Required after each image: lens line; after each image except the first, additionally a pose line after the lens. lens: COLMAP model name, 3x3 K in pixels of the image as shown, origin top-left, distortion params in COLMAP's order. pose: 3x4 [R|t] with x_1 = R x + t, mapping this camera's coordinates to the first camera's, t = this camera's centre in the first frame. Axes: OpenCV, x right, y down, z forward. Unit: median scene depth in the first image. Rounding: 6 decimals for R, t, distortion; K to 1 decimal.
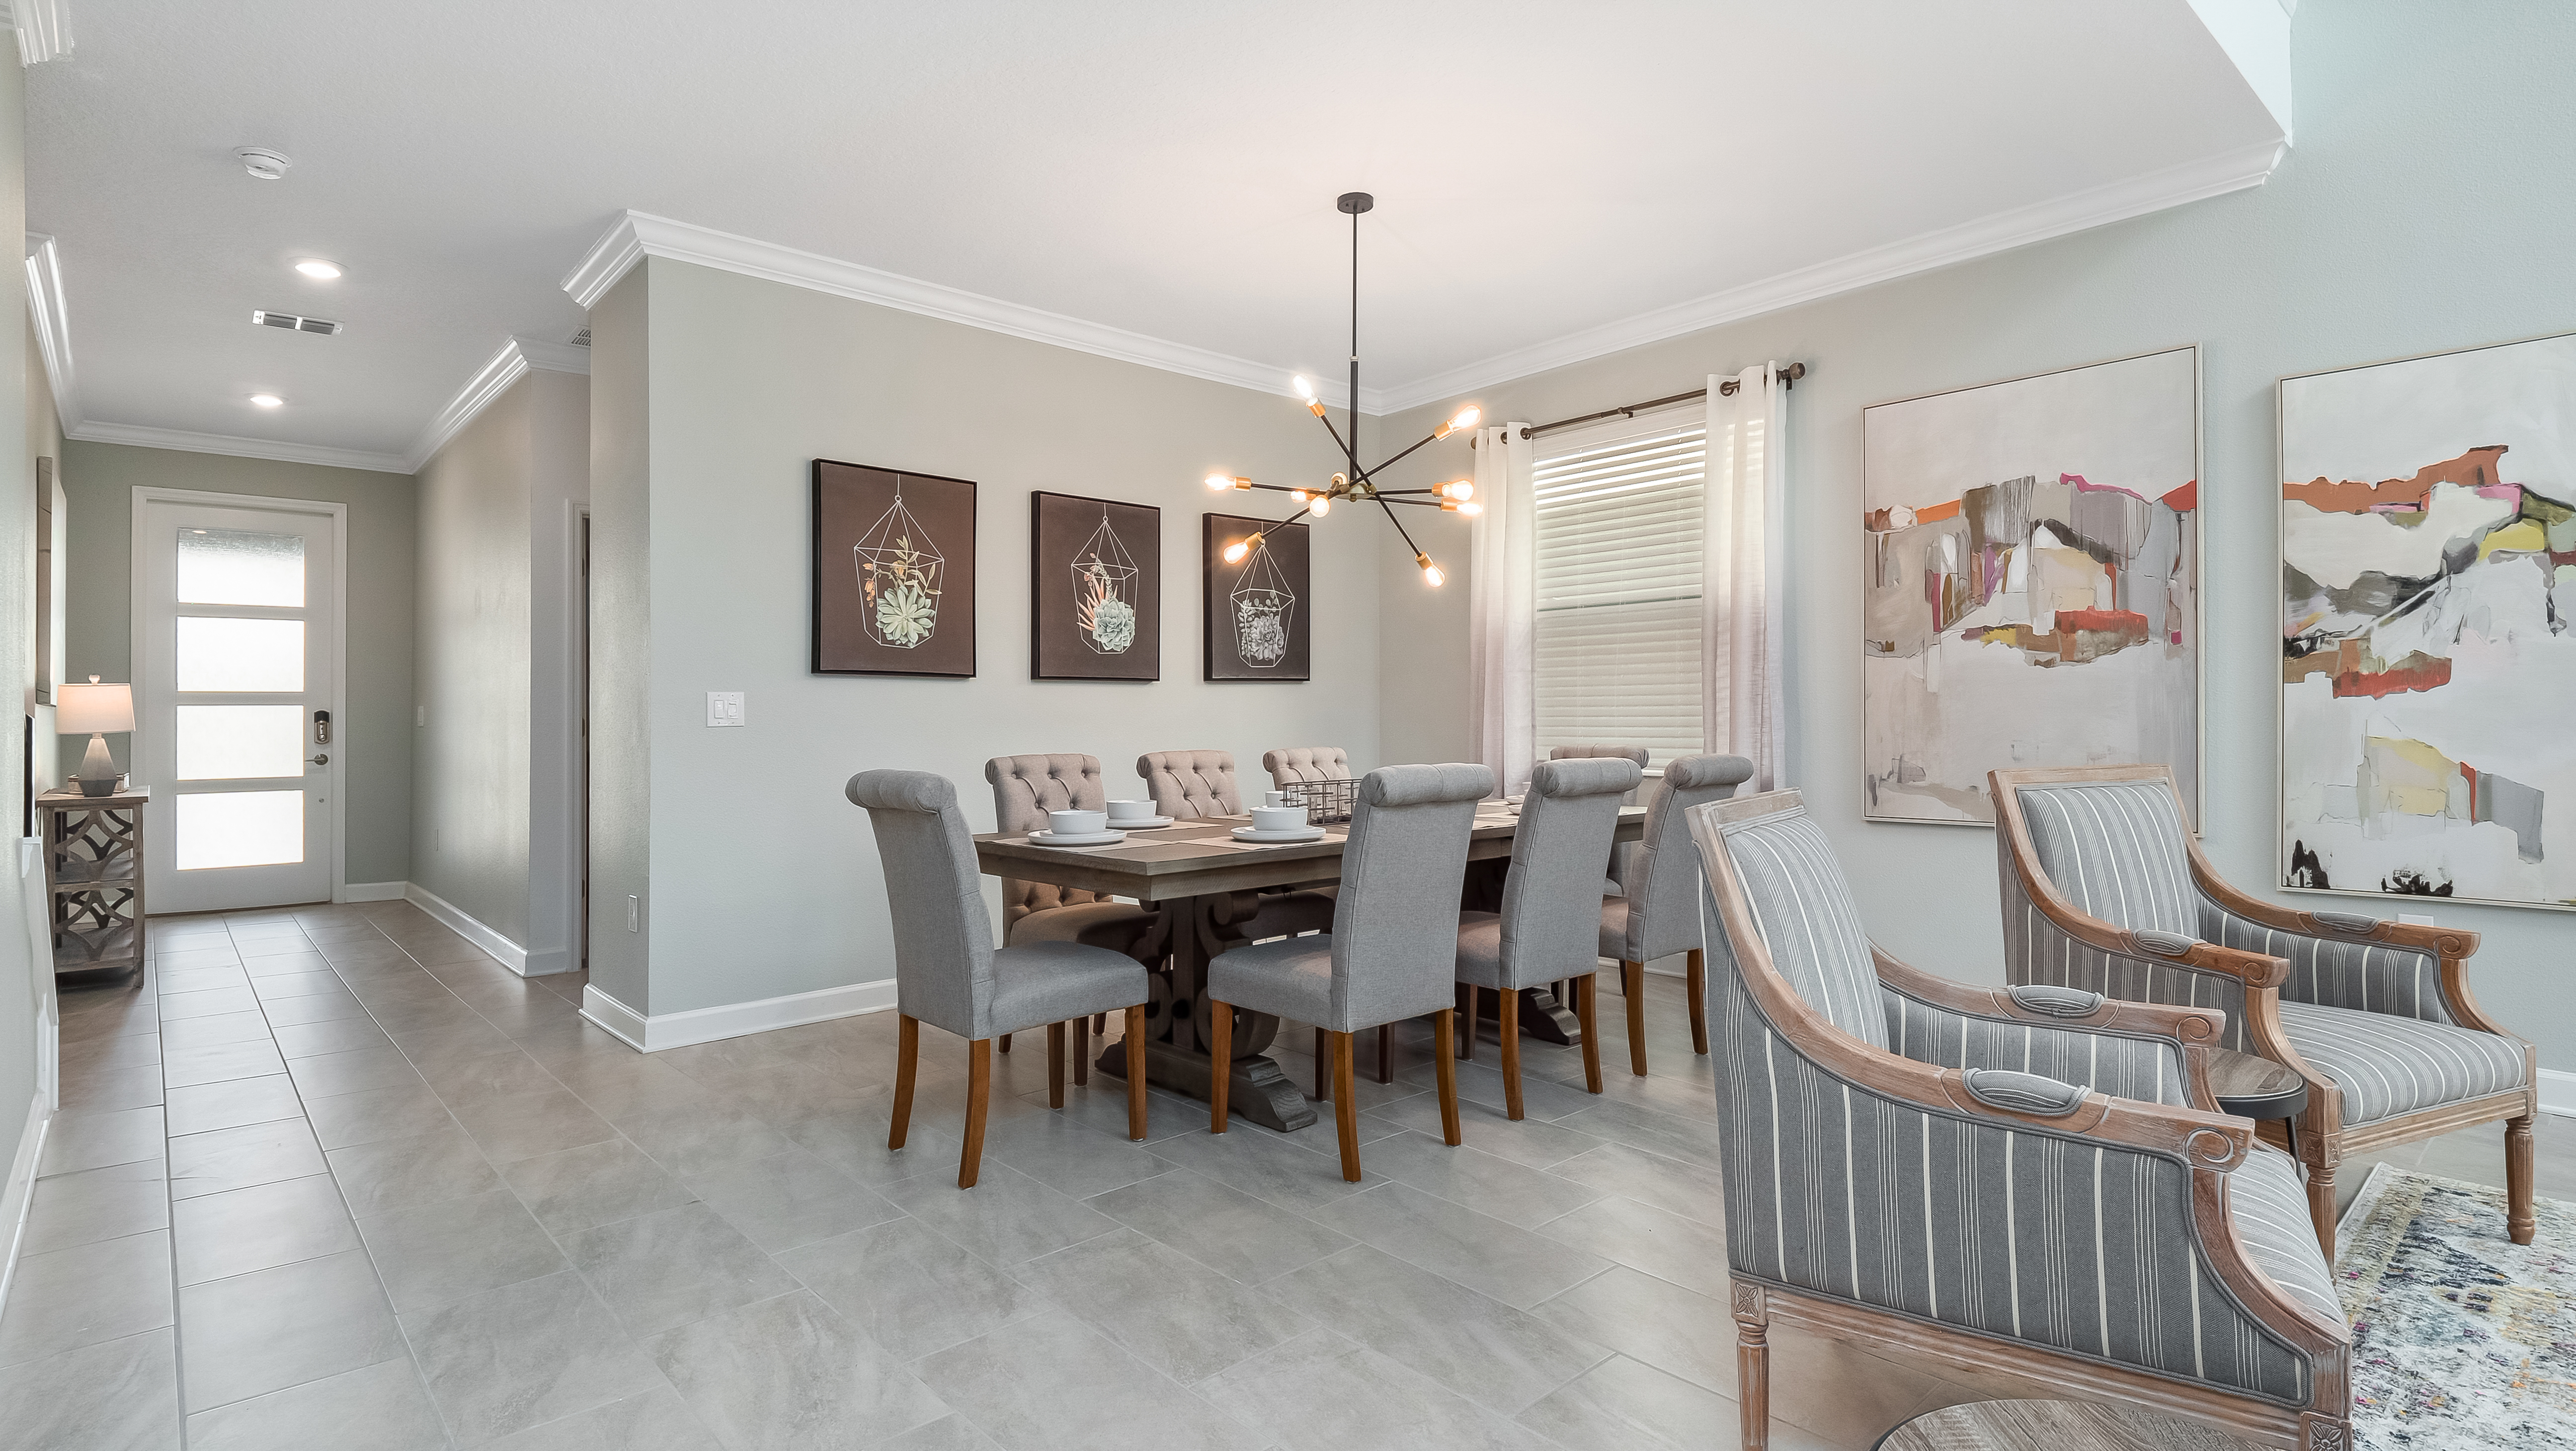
lens RADIAL K [[1262.7, 0, 1269.9], [0, 1262.7, 696.0], [0, 0, 1]] dist [-0.005661, -0.005591]
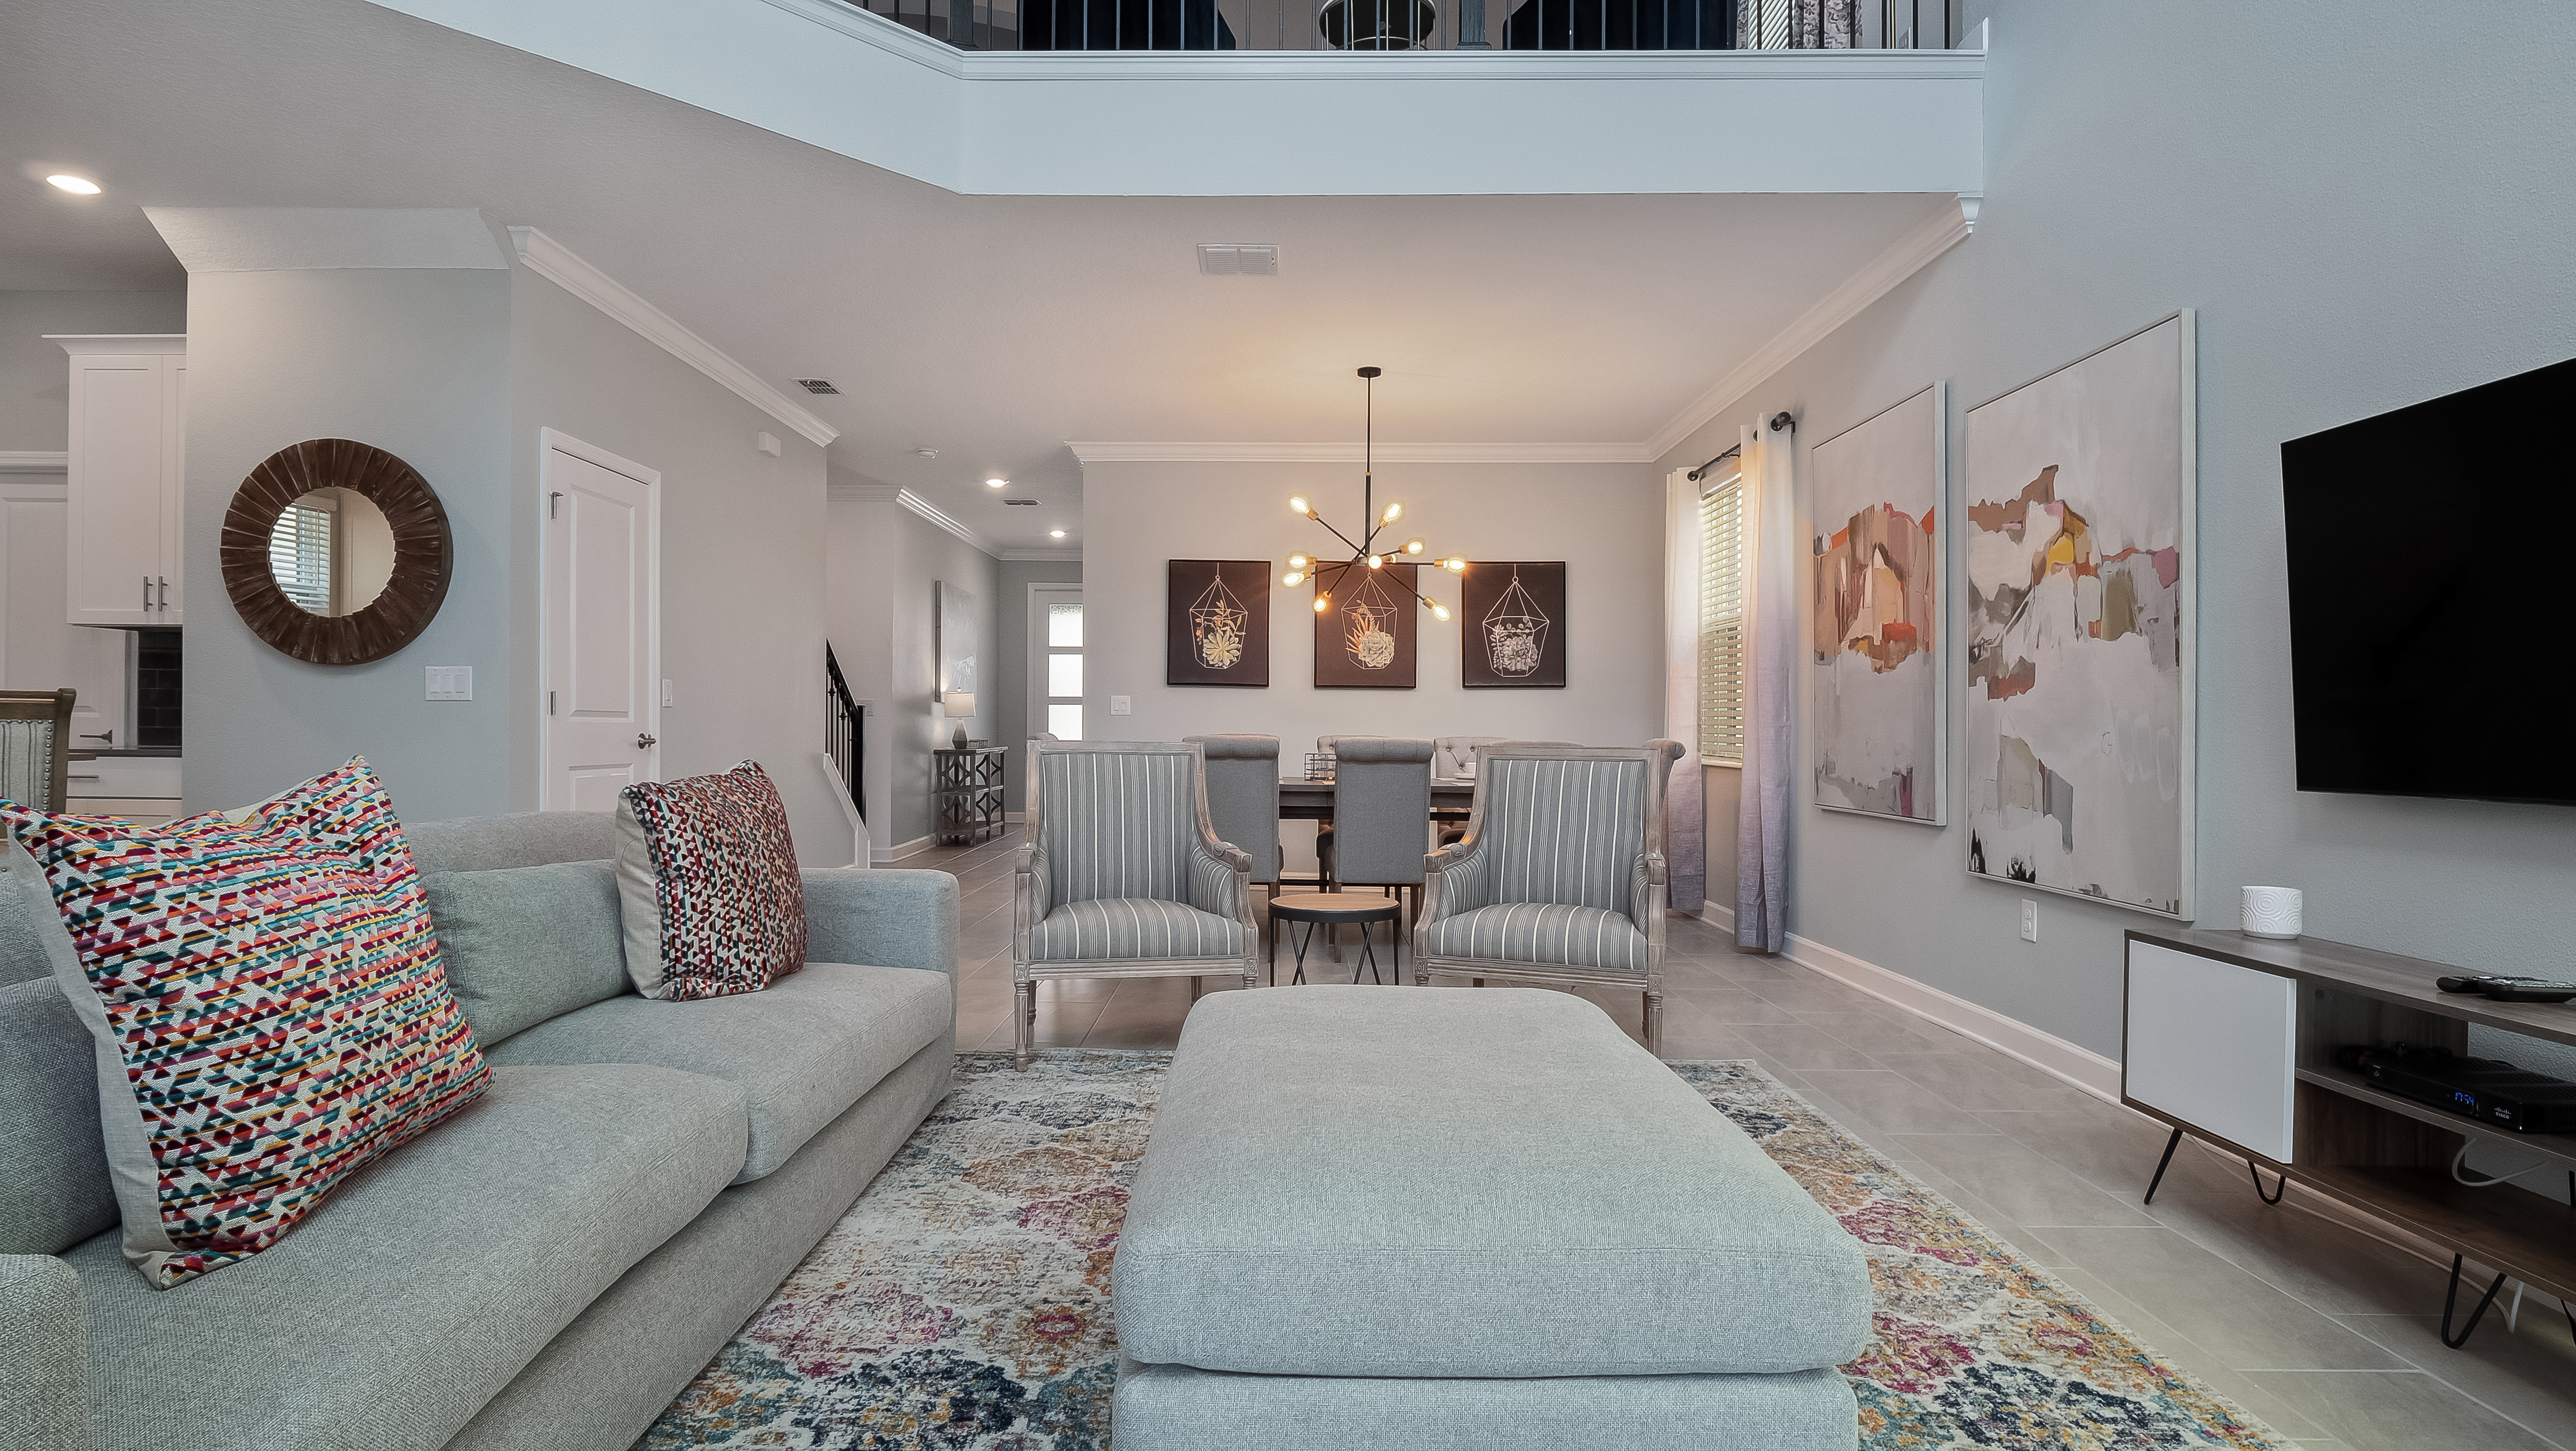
lens RADIAL K [[1262.7, 0, 1265.7], [0, 1262.7, 757.1], [0, 0, 1]] dist [-0.005661, -0.005591]
pose [[0.734153, 0.031523, -0.678252, 0.963159], [-0.002216, 0.999028, 0.044033, 0.003582], [0.678981, -0.030824, 0.733509, -0.203888]]
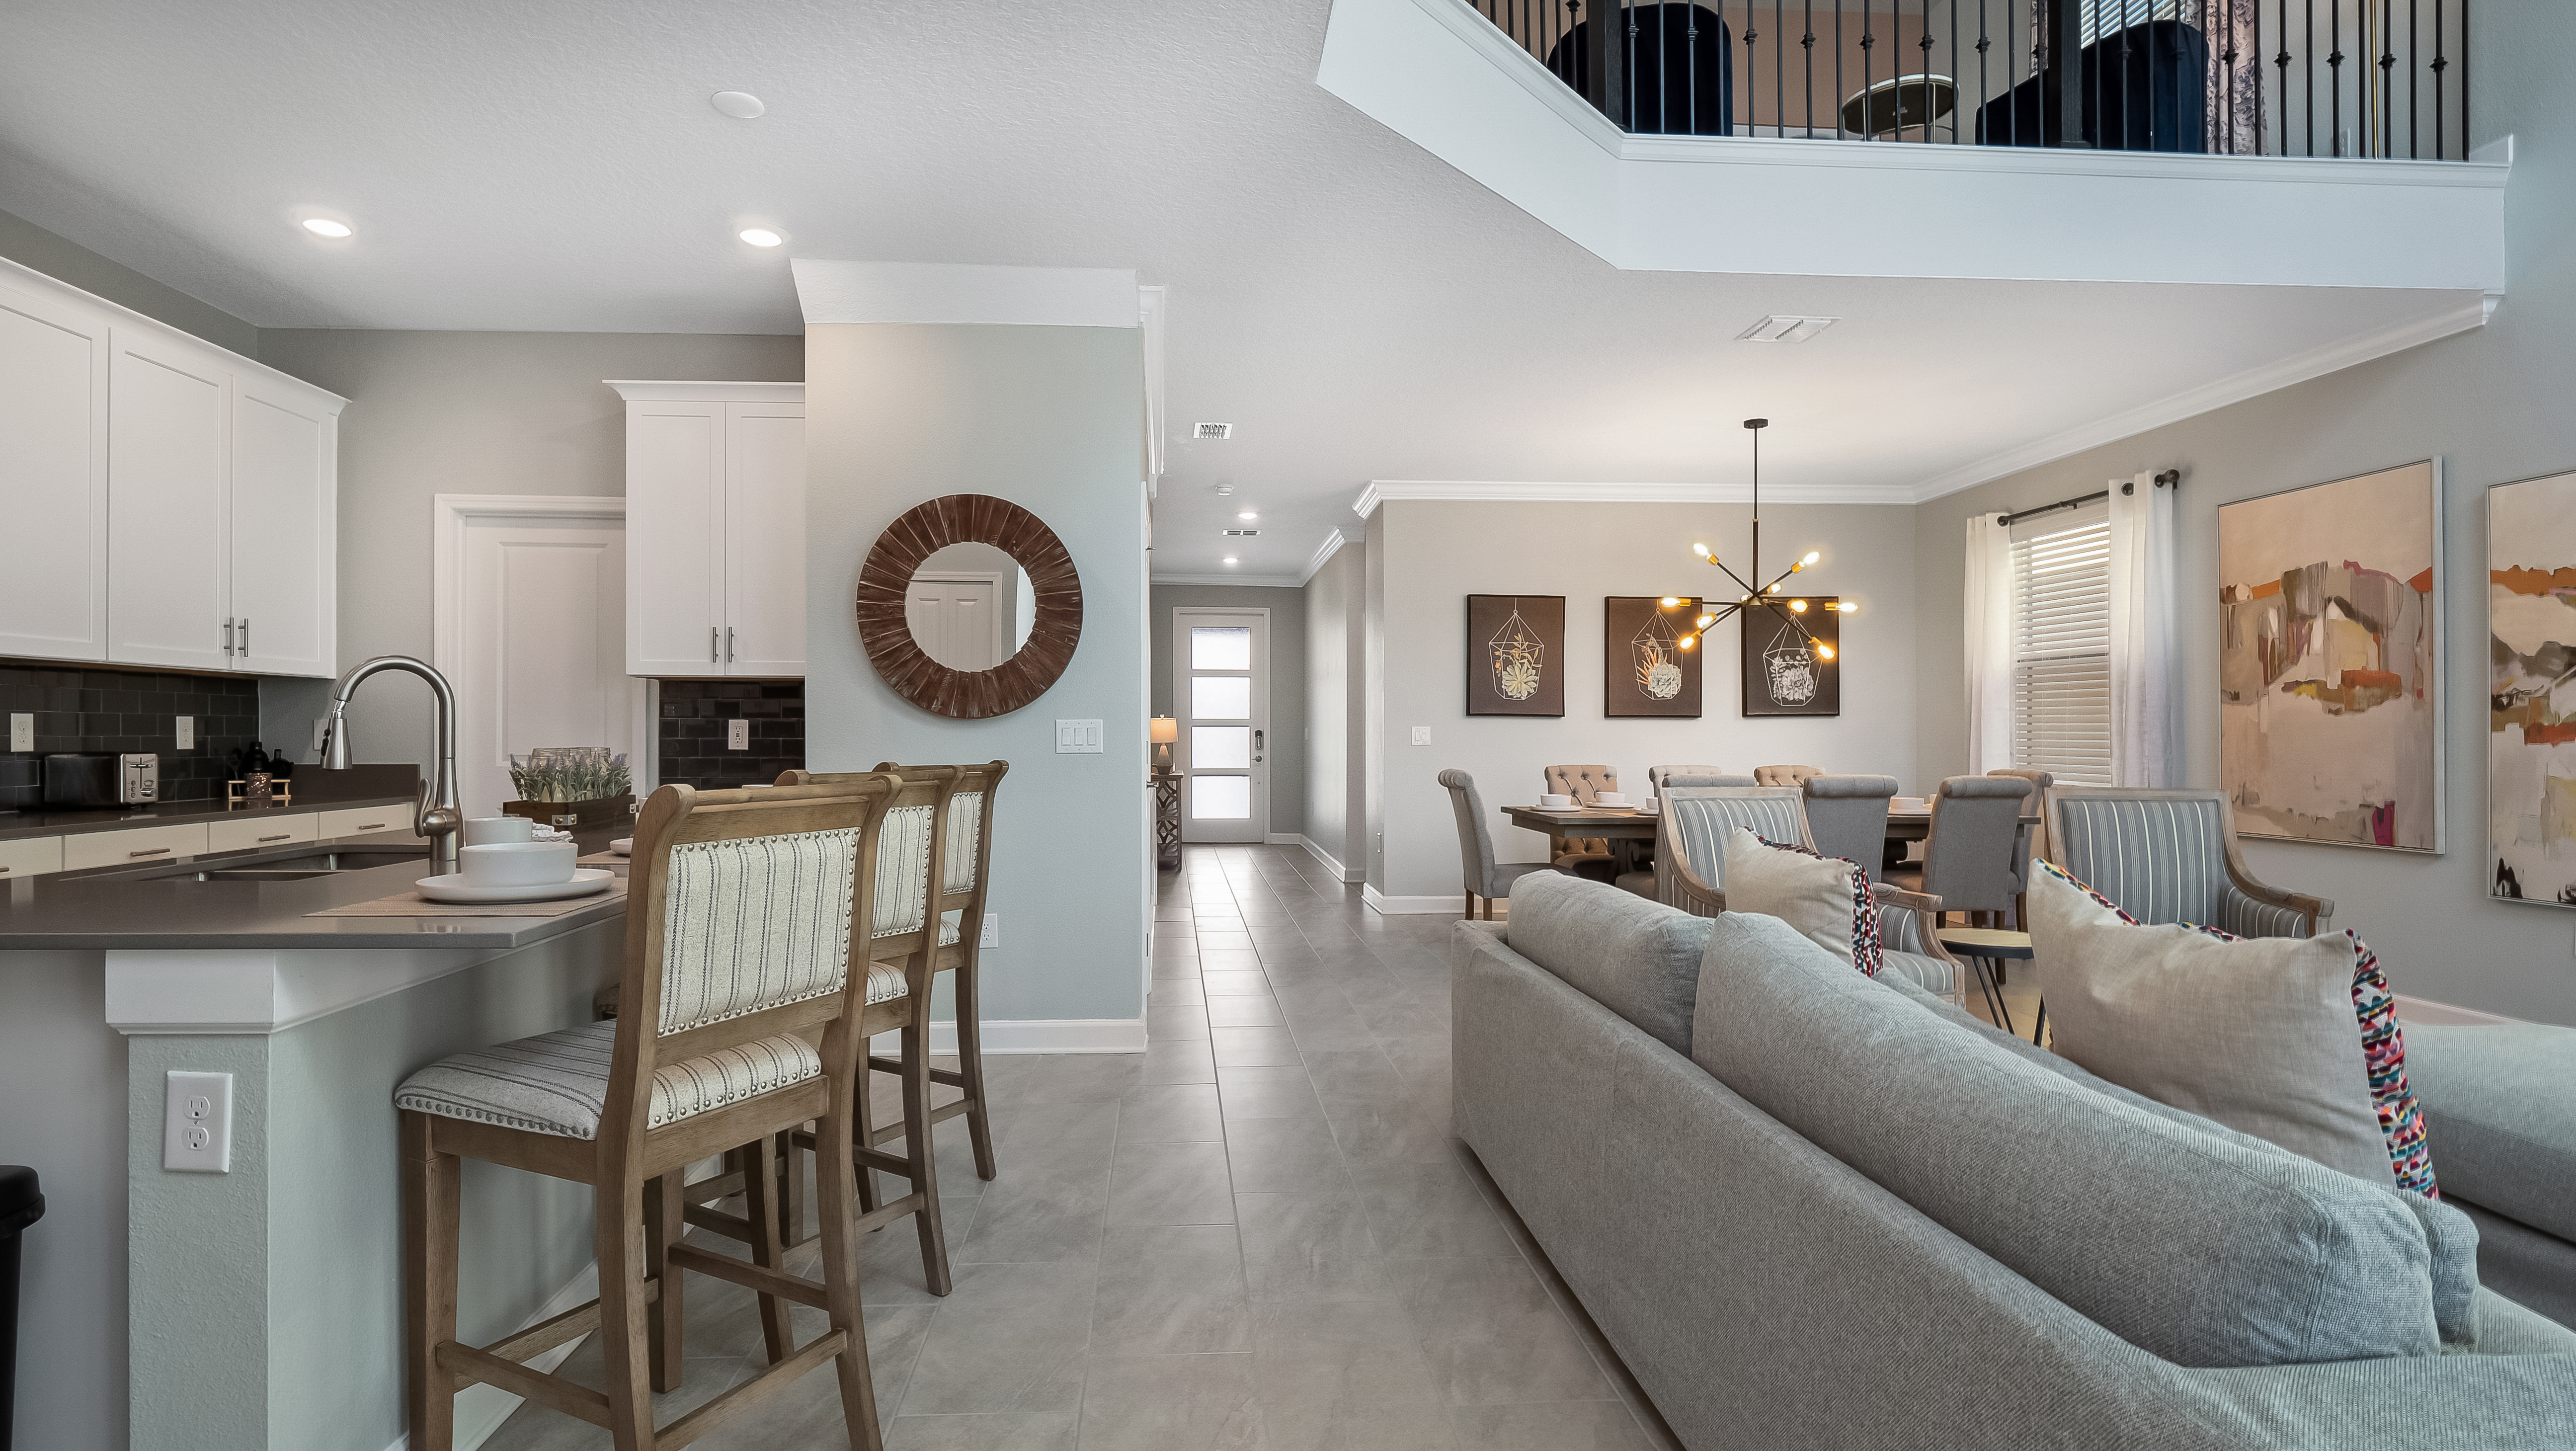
lens RADIAL K [[1262.7, 0, 1252.5], [0, 1262.7, 744.4], [0, 0, 1]] dist [-0.005661, -0.005591]
pose [[0.787536, 0.014650, -0.616094, 0.525844], [0.004047, 0.999573, 0.028941, -0.033201], [0.616255, -0.025286, 0.787140, -0.628762]]
